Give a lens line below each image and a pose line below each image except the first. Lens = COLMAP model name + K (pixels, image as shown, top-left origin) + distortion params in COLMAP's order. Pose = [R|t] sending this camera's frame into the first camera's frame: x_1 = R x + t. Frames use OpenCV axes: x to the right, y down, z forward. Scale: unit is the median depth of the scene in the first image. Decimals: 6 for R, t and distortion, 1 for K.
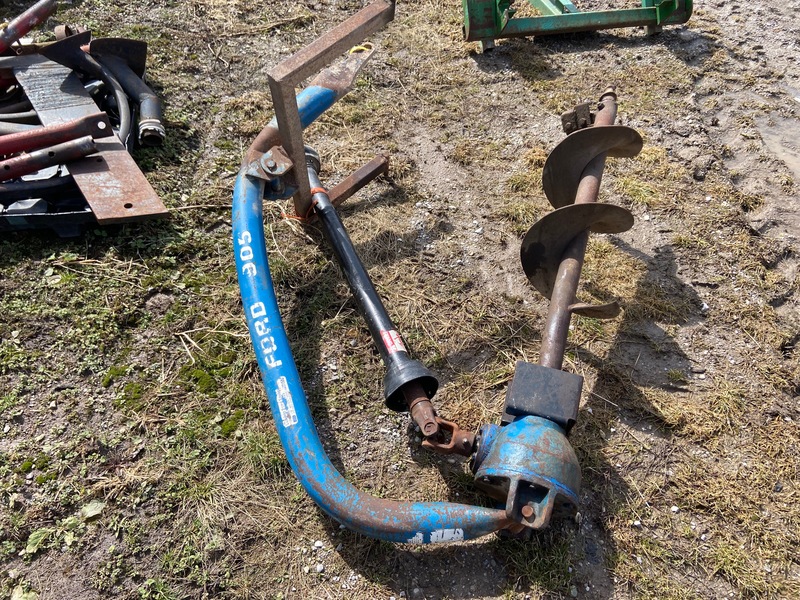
lens RADIAL K [[603.0, 0, 402.5], [0, 603.0, 303.0], [0, 0, 1]] dist [0.115111, -0.129241]
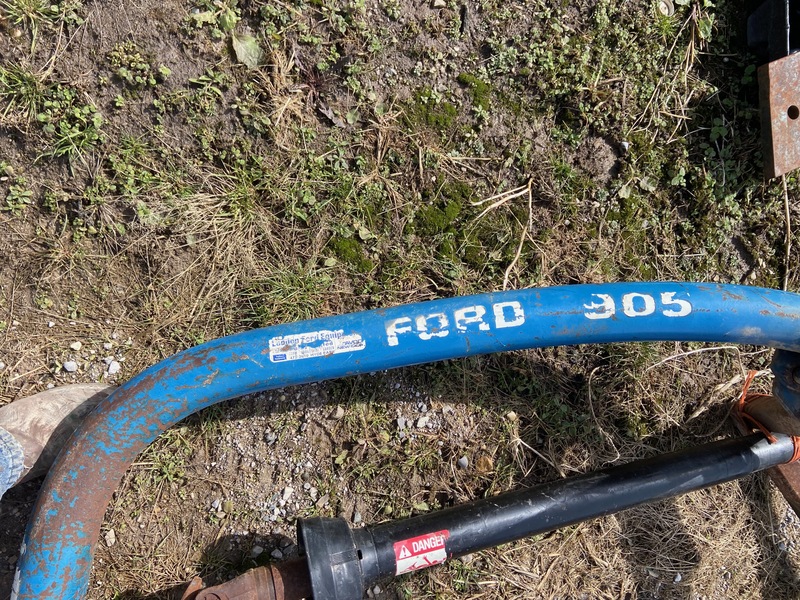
lens RADIAL K [[603.0, 0, 397.2], [0, 603.0, 302.9], [0, 0, 1]] dist [0.115111, -0.129241]
pose [[-0.197393, 0.968828, -0.149694, -0.135531], [-0.887766, -0.111890, 0.446488, -0.125330], [0.415821, 0.221027, 0.882179, 0.444173]]
